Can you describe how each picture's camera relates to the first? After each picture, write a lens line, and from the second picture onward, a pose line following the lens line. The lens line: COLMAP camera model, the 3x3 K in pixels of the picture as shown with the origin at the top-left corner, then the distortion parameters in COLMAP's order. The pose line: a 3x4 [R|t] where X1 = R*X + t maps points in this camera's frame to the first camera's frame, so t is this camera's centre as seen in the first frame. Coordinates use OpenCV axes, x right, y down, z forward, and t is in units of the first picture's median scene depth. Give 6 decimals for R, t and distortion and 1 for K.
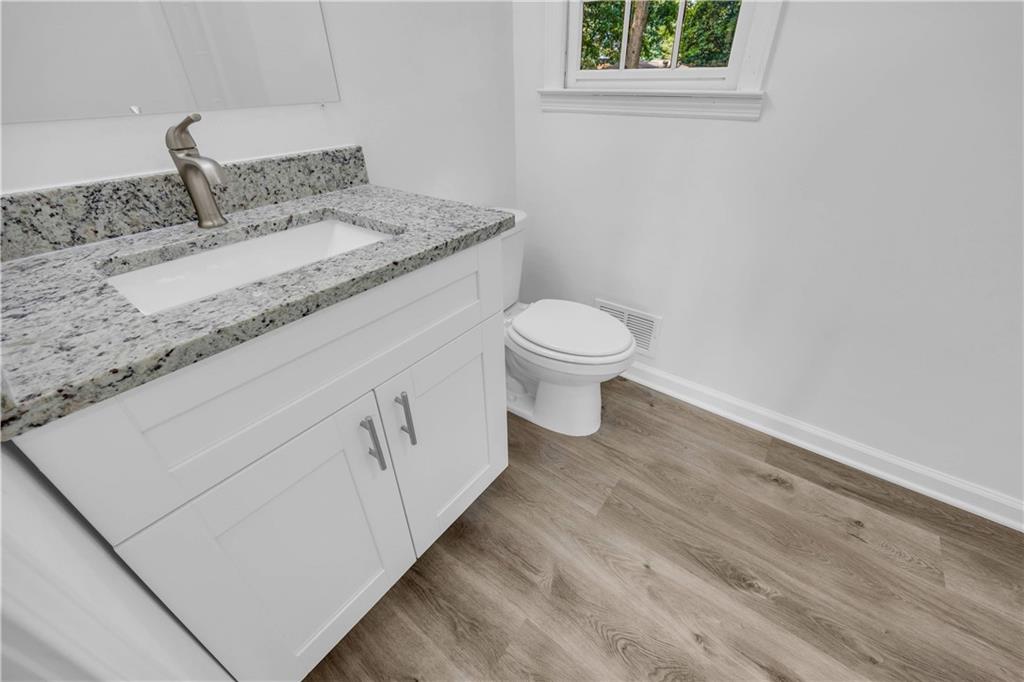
lens RADIAL K [[433.8, 0, 496.8], [0, 433.8, 334.8], [0, 0, 1]] dist [-0.002193, -0.000306]
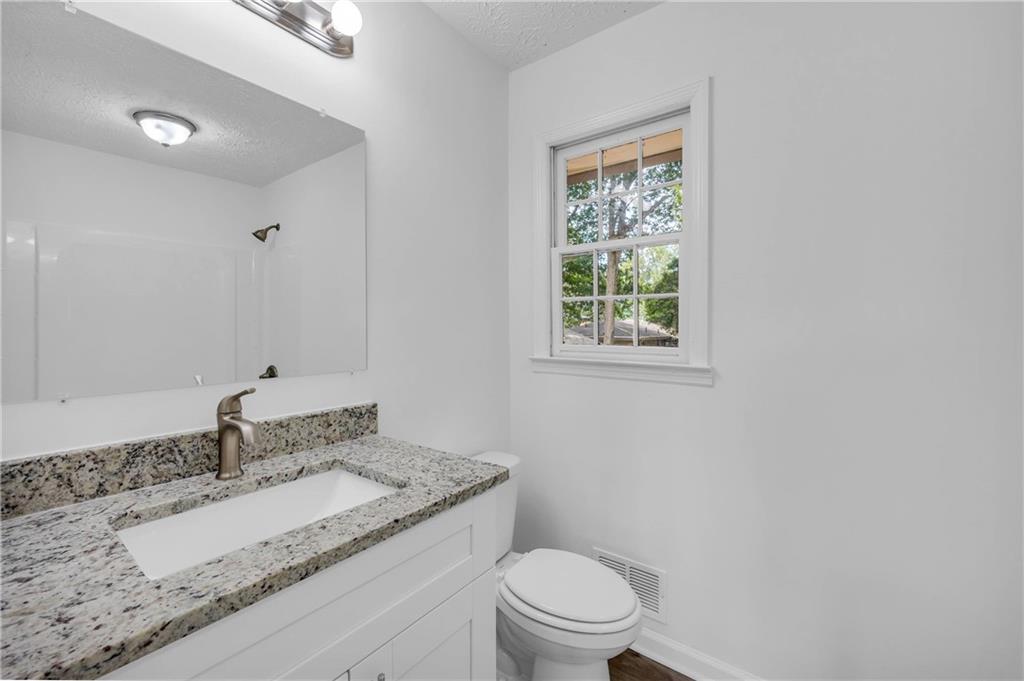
lens RADIAL K [[428.0, 0, 509.3], [0, 428.0, 329.8], [0, 0, 1]] dist [0.000415, -0.000114]
pose [[0.998933, 0.032393, 0.032930, -0.005856], [-0.010758, 0.856439, -0.516135, -0.025204], [-0.044922, 0.515230, 0.855874, -0.145242]]
